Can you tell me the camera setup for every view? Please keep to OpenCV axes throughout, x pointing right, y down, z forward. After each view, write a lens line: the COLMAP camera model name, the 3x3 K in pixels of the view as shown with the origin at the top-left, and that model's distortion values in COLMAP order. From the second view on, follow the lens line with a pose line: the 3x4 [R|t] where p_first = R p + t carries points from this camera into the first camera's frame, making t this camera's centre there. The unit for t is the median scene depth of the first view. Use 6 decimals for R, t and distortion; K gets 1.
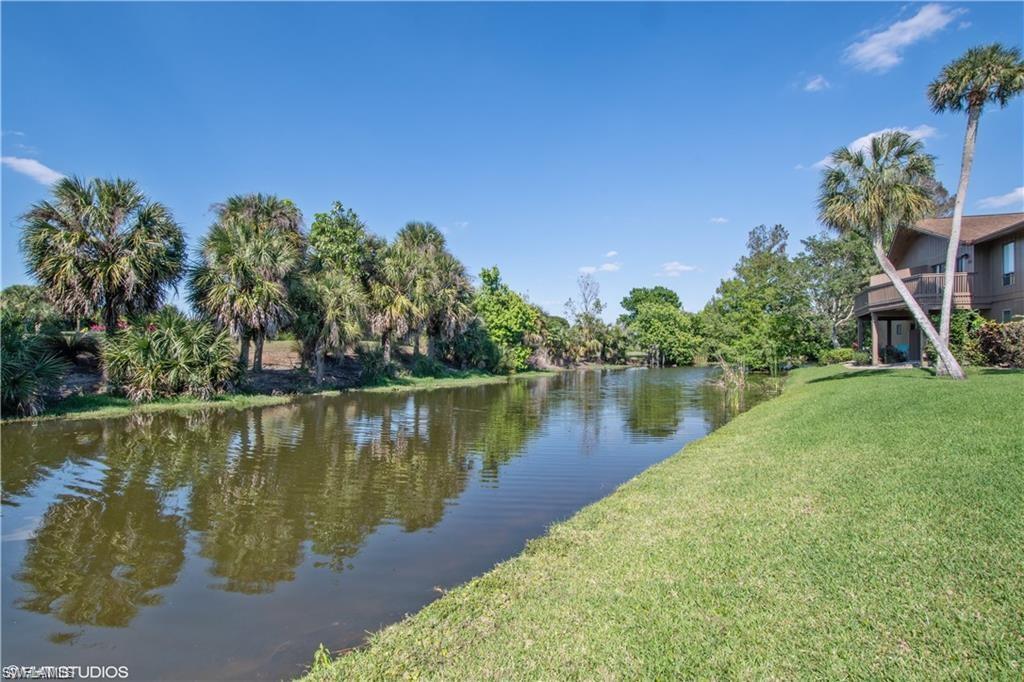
lens RADIAL K [[513.2, 0, 506.5], [0, 513.2, 341.5], [0, 0, 1]] dist [0.001059, 0.002384]
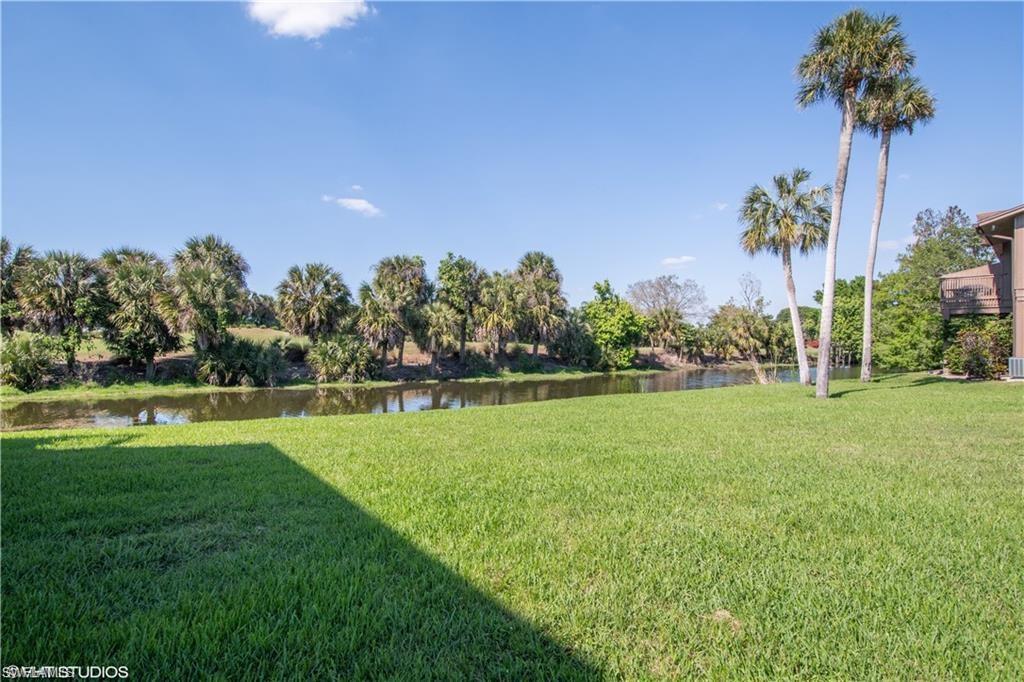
lens RADIAL K [[513.2, 0, 511.4], [0, 513.2, 335.2], [0, 0, 1]] dist [0.001059, 0.002384]
pose [[0.906231, -0.012287, -0.422603, 0.419769], [0.010996, 0.999924, -0.005493, -0.022341], [0.422639, 0.000331, 0.906298, -0.241482]]
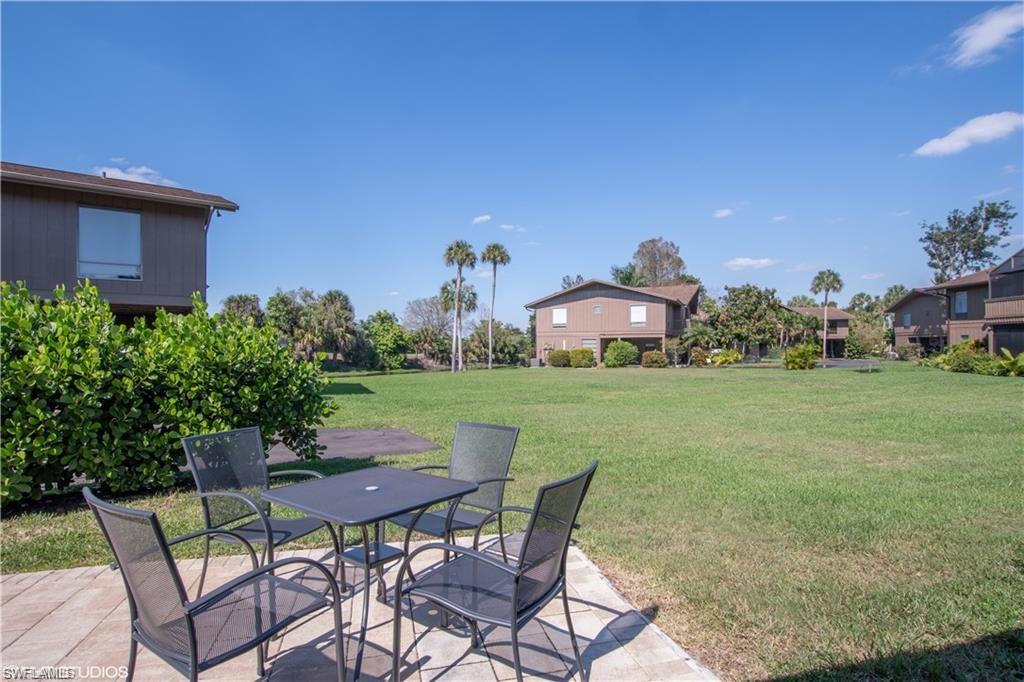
lens RADIAL K [[513.2, 0, 502.1], [0, 513.2, 337.9], [0, 0, 1]] dist [0.001059, 0.002384]
pose [[0.998835, -0.007965, -0.047584, 0.700443], [0.007654, 0.999948, -0.006717, -0.050286], [0.047635, 0.006345, 0.998845, -1.103720]]
